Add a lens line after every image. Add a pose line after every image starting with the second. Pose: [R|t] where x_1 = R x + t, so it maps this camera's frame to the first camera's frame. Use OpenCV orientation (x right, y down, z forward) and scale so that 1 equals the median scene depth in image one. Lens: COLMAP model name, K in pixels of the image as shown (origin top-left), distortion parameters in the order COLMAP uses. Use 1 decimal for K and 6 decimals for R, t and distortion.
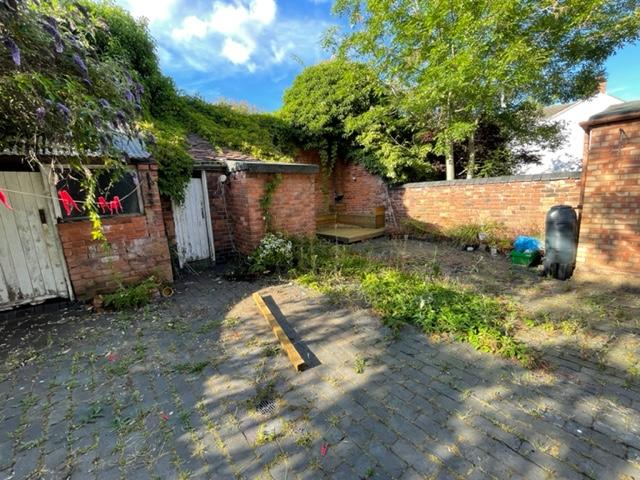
lens RADIAL K [[257.4, 0, 320.0], [0, 257.4, 240.0], [0, 0, 1]] dist [-0.000173, -0.000047]
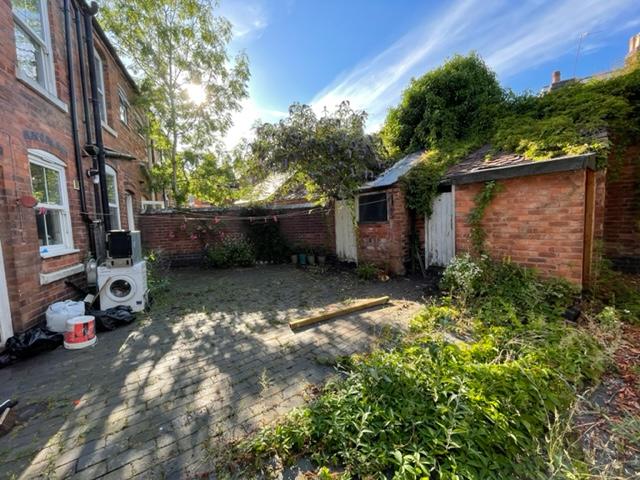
lens RADIAL K [[257.4, 0, 320.0], [0, 257.4, 240.0], [0, 0, 1]] dist [-0.000173, -0.000047]
pose [[-0.004106, 0.126355, -0.991977, 0.635959], [-0.136054, 0.982690, 0.125736, -0.108141], [0.990693, 0.135479, 0.013156, 0.487256]]
